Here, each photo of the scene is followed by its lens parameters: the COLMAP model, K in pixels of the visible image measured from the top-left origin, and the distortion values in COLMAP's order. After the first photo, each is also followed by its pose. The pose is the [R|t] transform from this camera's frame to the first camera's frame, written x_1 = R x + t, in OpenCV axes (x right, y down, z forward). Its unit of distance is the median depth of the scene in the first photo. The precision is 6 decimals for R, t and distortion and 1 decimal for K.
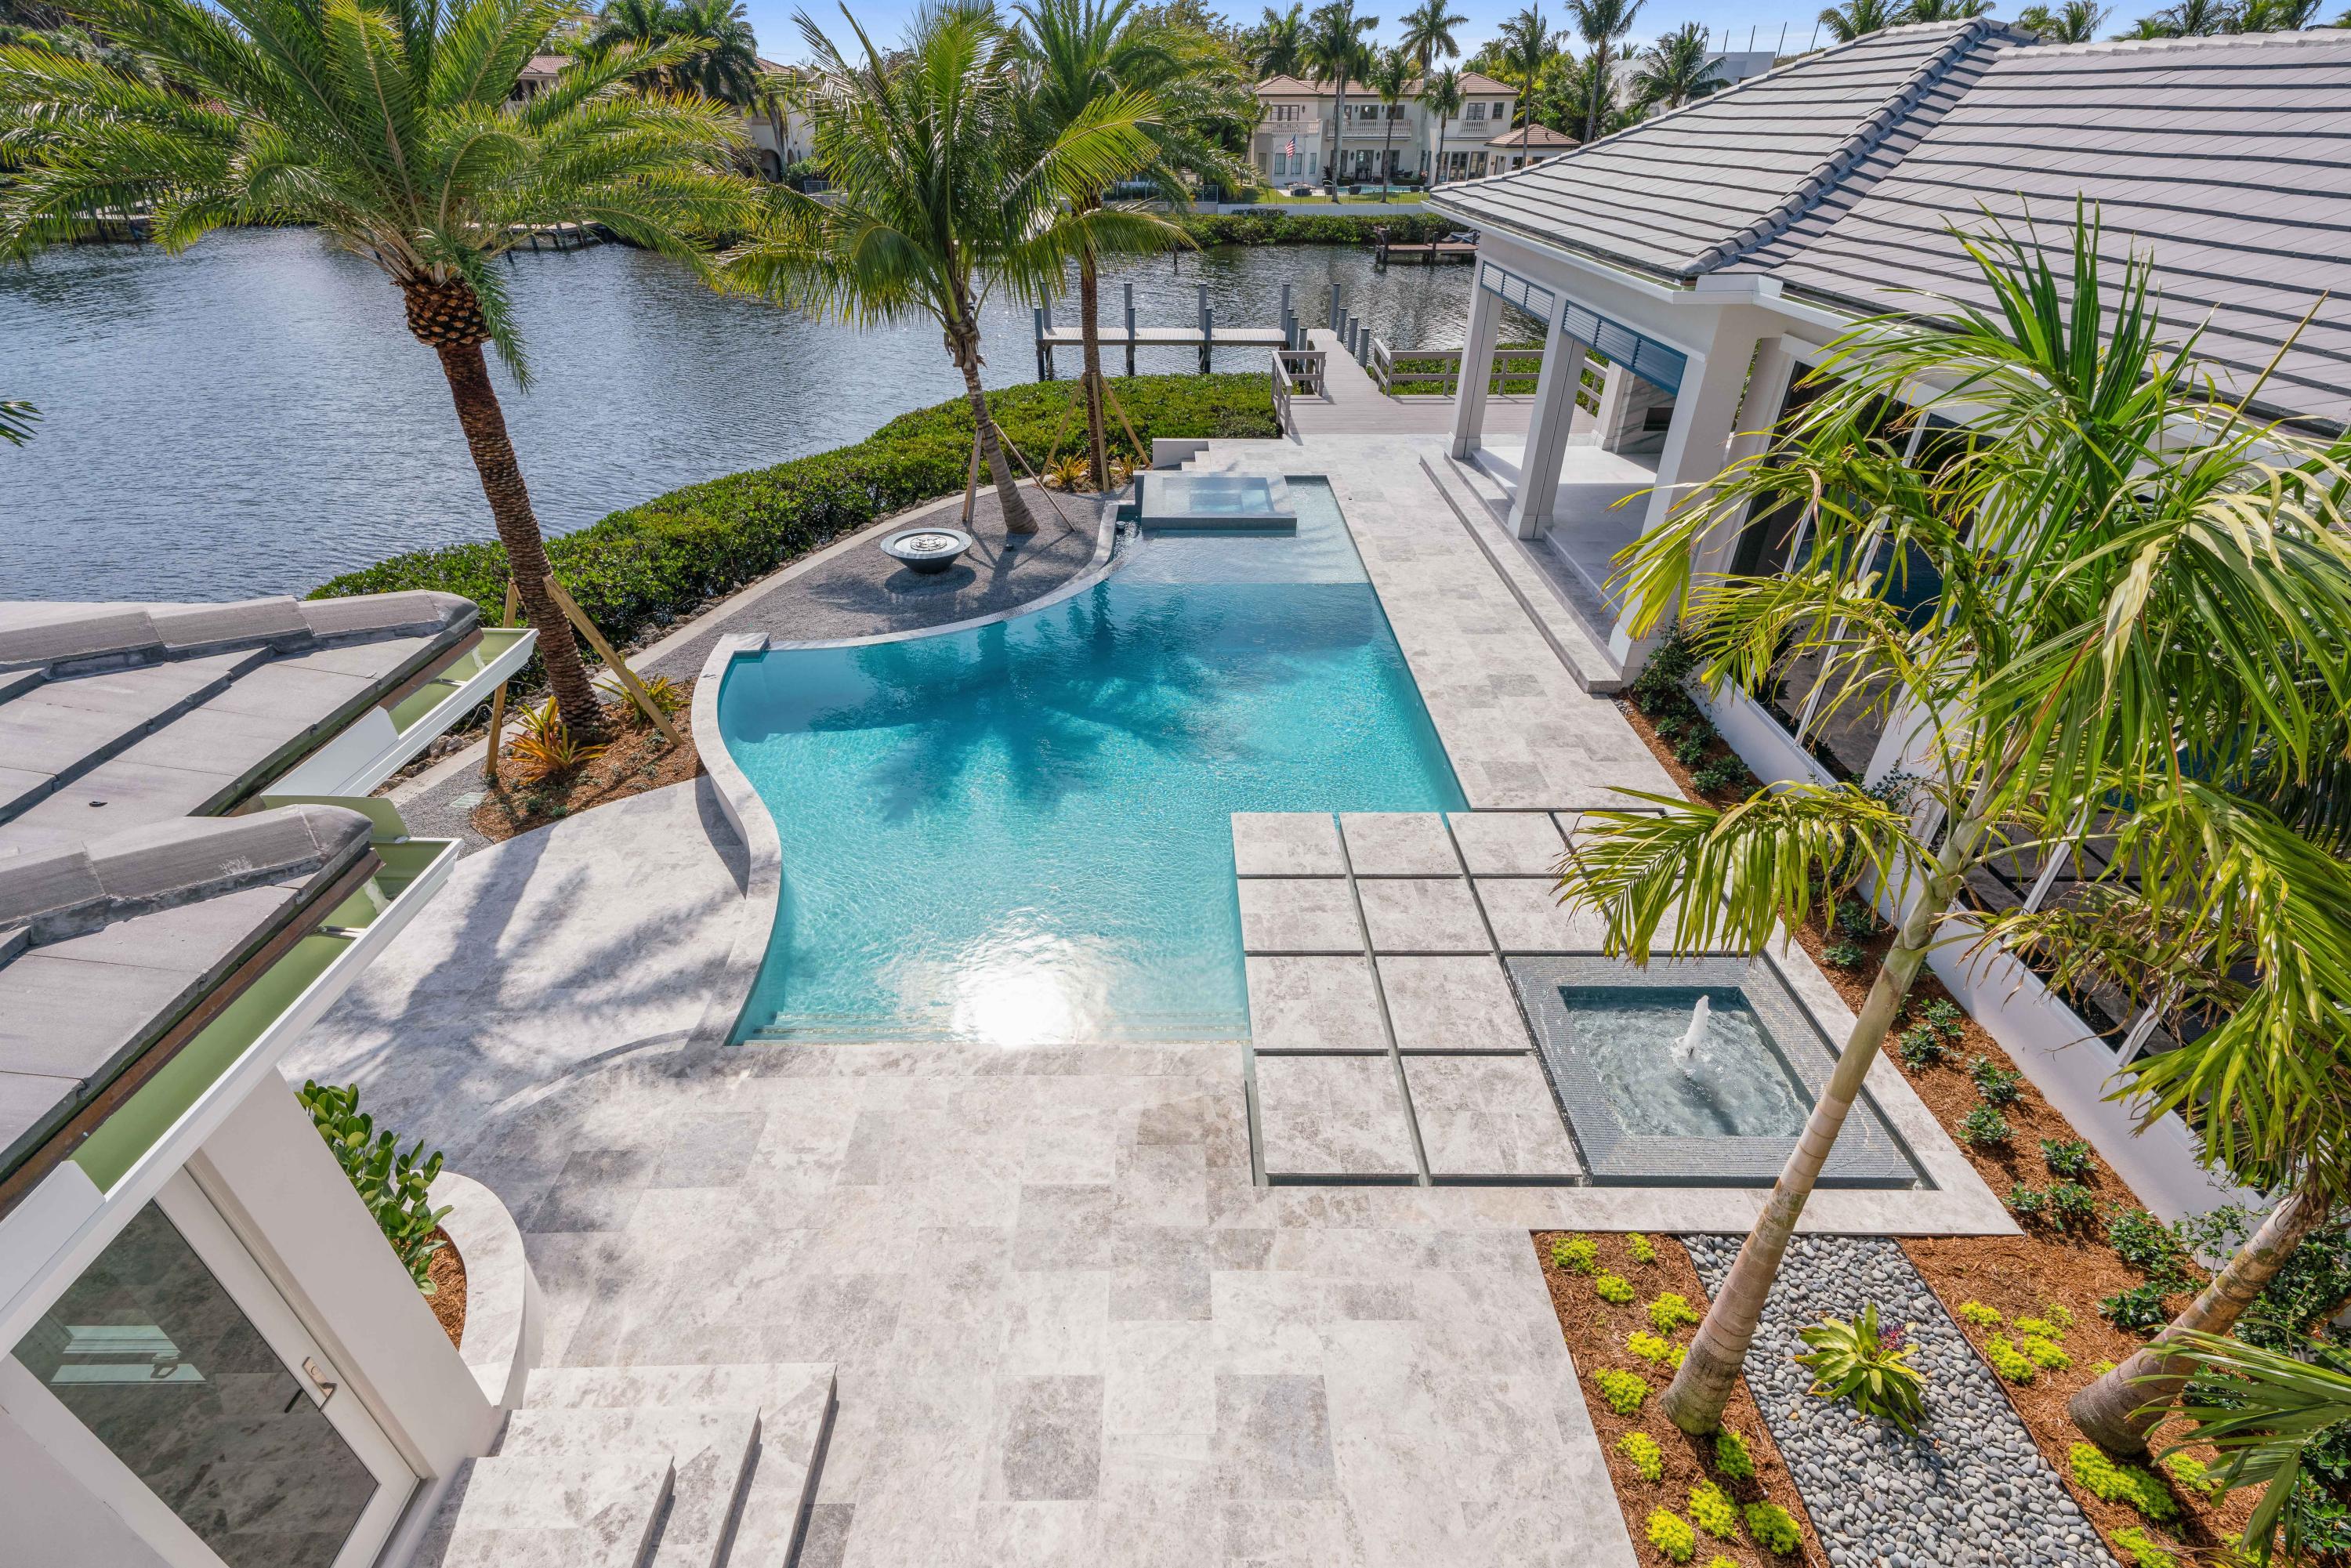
lens RADIAL K [[1055.3, 0, 1175.1], [0, 1055.3, 783.5], [0, 0, 1]] dist [0.013166, -0.002866]
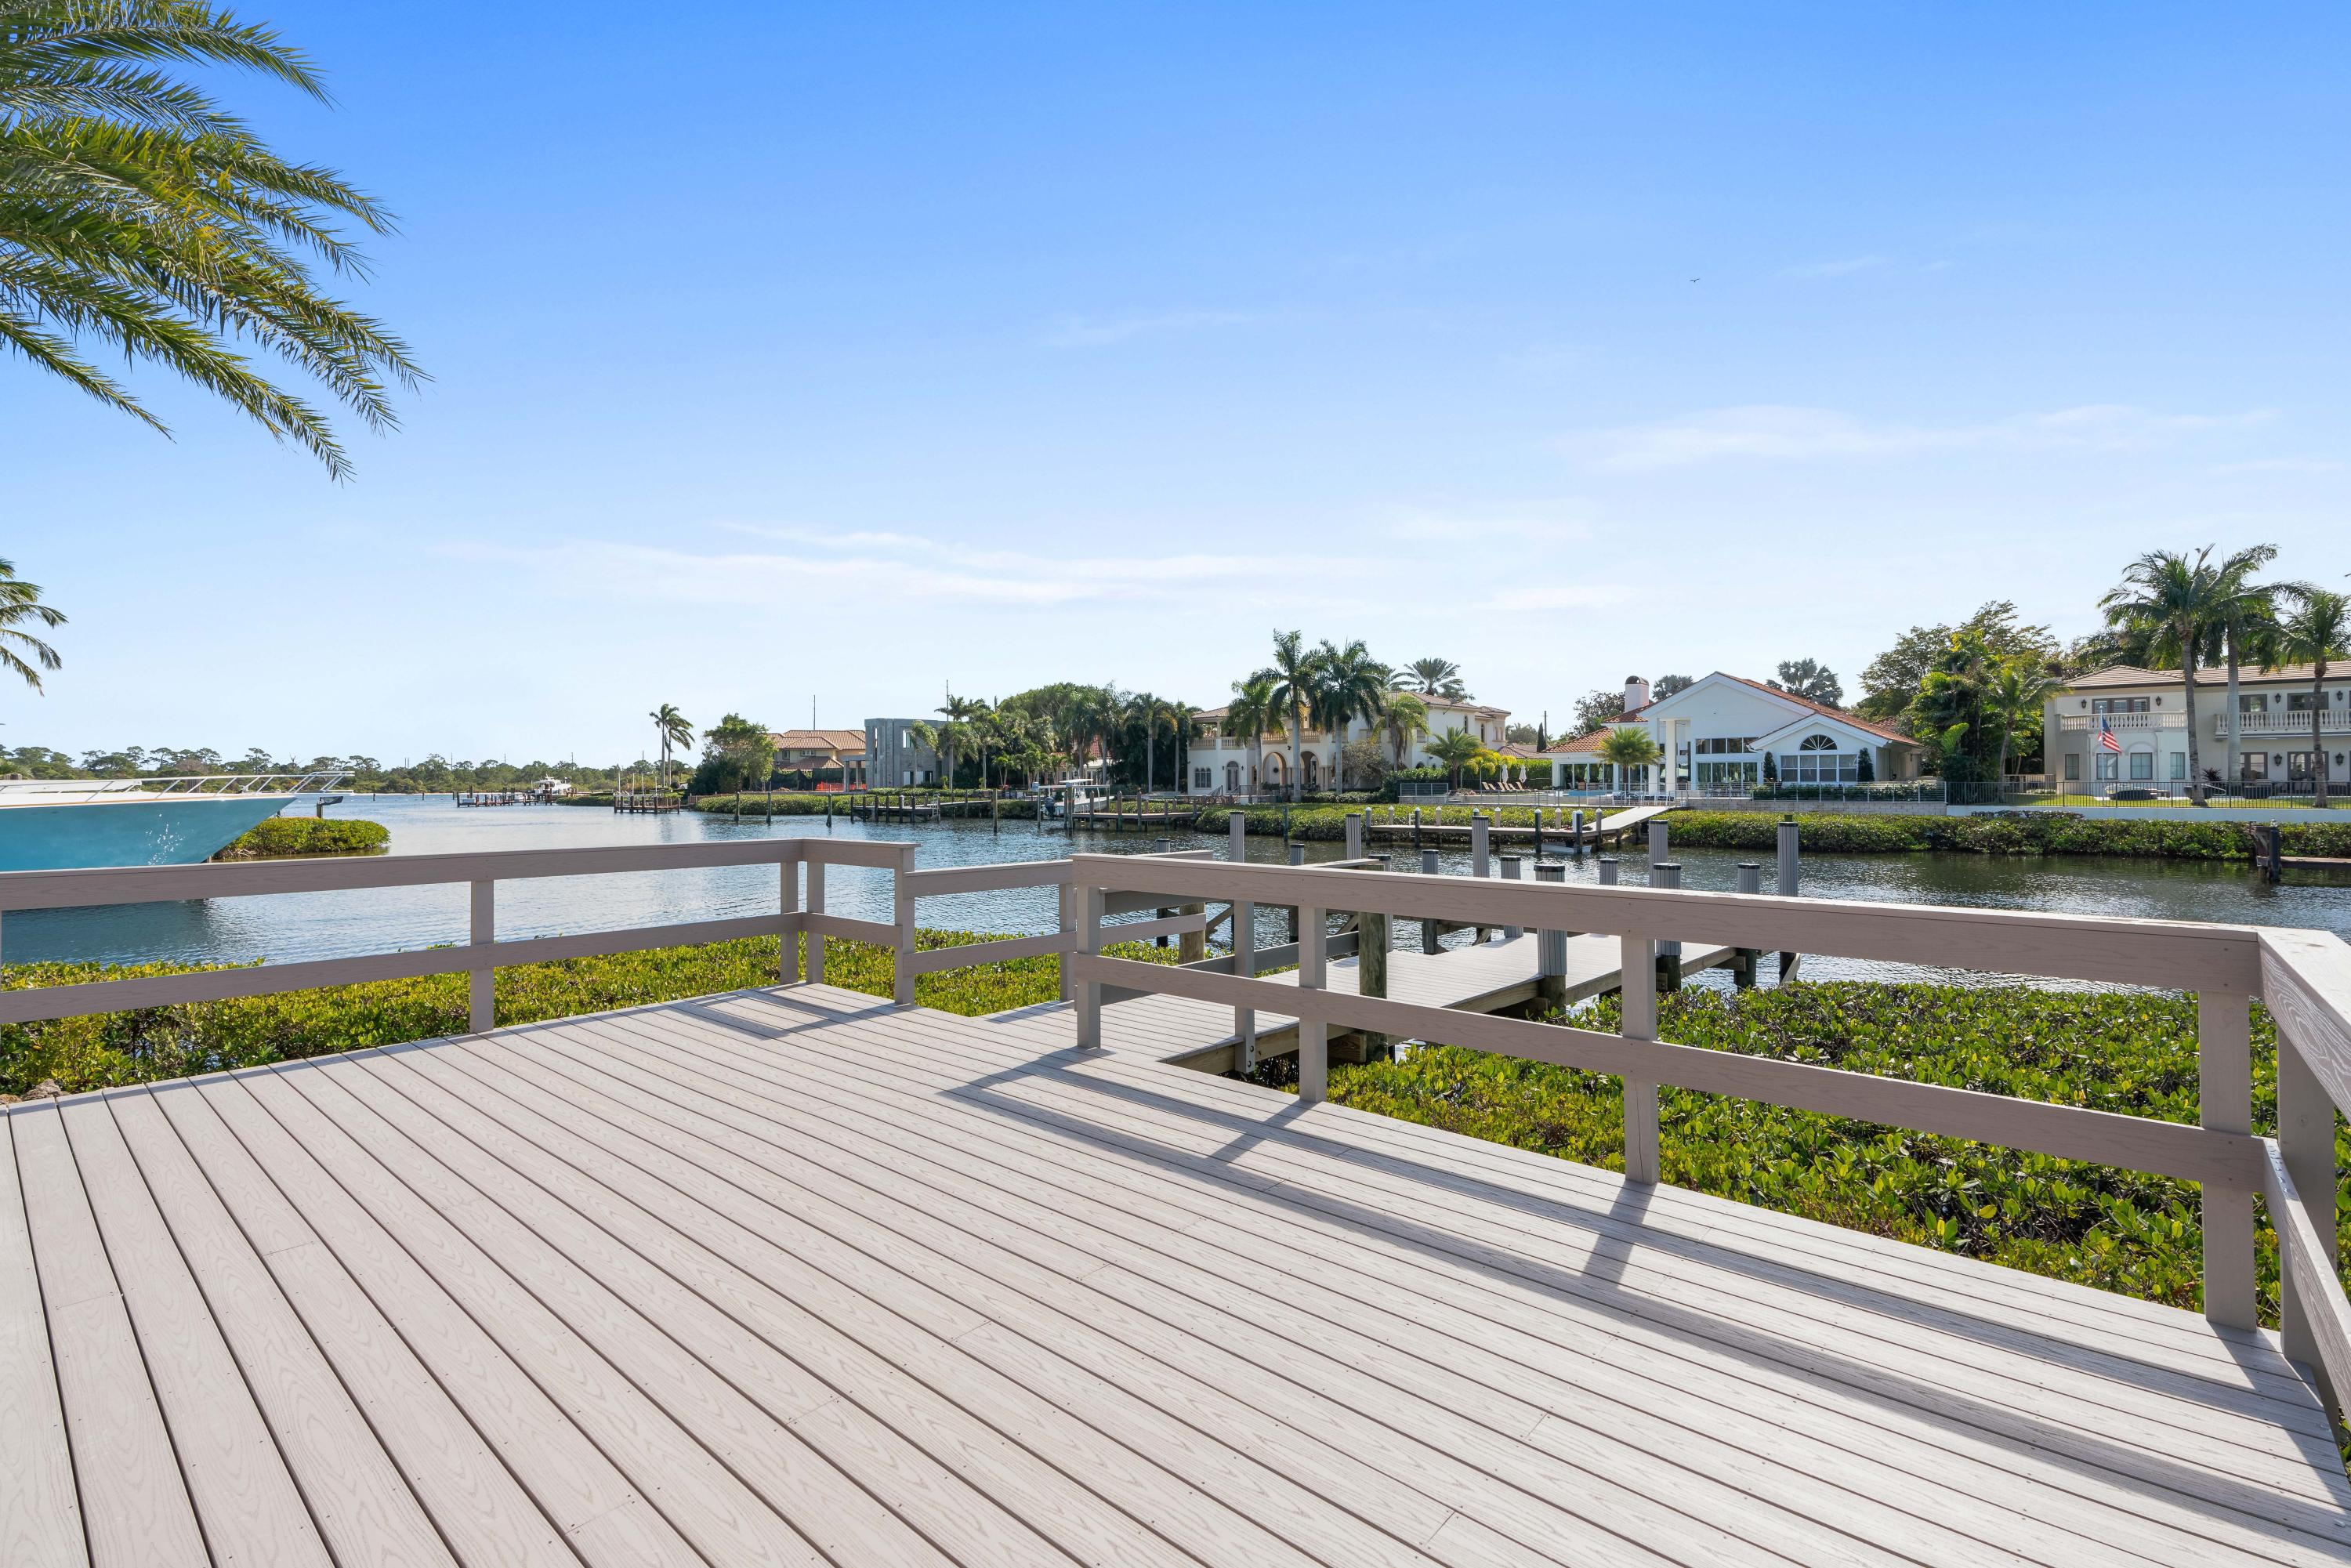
lens RADIAL K [[1055.3, 0, 1121.8], [0, 1055.3, 748.2], [0, 0, 1]] dist [0.013166, -0.002866]
pose [[0.736957, -0.028438, -0.675341, 0.119526], [-0.354218, 0.834693, -0.421683, -0.112690], [0.575694, 0.549981, 0.605060, 0.280416]]
